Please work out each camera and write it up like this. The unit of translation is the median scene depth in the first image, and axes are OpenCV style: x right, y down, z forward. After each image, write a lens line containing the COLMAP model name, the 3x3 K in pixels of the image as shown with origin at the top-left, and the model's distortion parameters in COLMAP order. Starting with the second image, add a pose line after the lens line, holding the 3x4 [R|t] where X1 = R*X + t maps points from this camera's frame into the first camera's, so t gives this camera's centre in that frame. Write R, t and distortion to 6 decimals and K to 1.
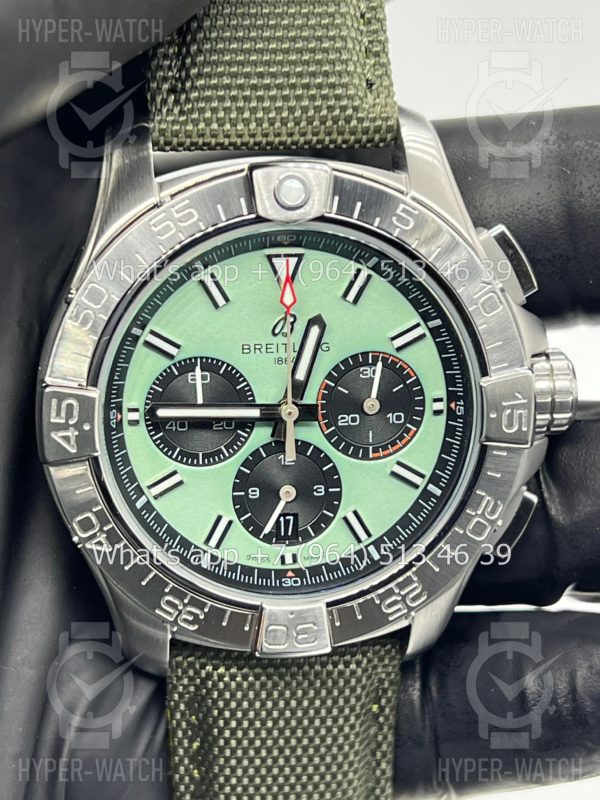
lens RADIAL K [[1802.4, 0, 300.0], [0, 1802.4, 400.0], [0, 0, 1]] dist [0.086397, -0.121007]
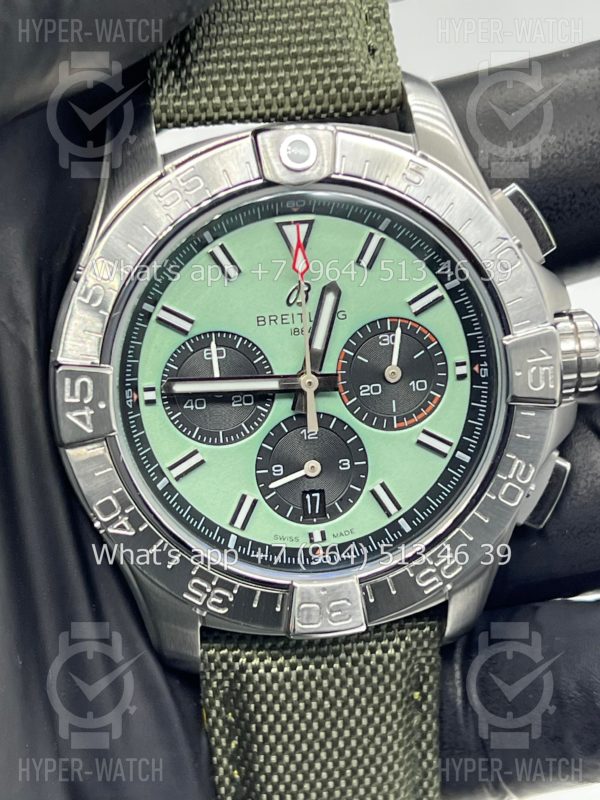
lens RADIAL K [[1802.4, 0, 300.0], [0, 1802.4, 400.0], [0, 0, 1]] dist [0.086397, -0.121007]
pose [[0.998125, -0.058532, -0.017913, 0.006125], [0.057171, 0.995988, -0.068847, 0.082017], [0.021871, 0.067694, 0.997466, 0.027017]]
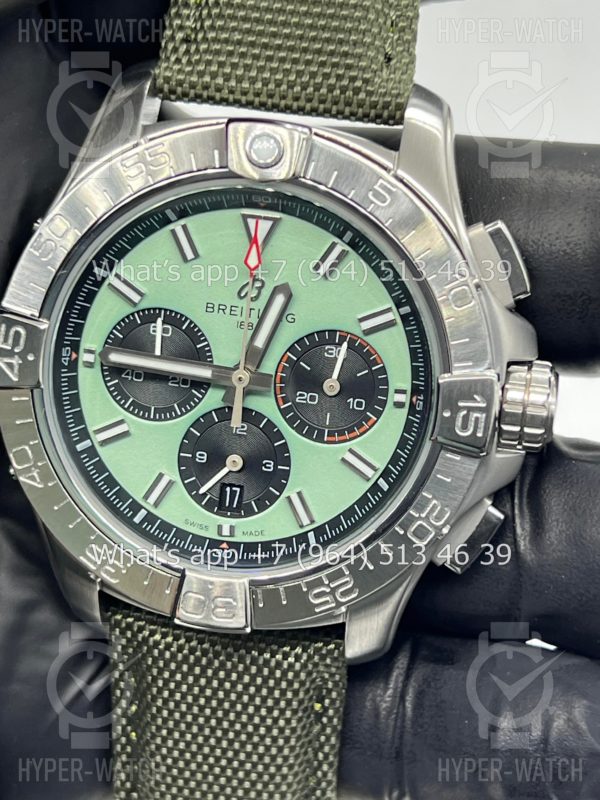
lens RADIAL K [[1802.4, 0, 300.0], [0, 1802.4, 400.0], [0, 0, 1]] dist [0.086397, -0.121007]
pose [[0.963442, 0.154331, -0.219003, 0.235862], [-0.163417, 0.986268, -0.023888, 0.036019], [0.212309, 0.058804, 0.975432, 0.060380]]
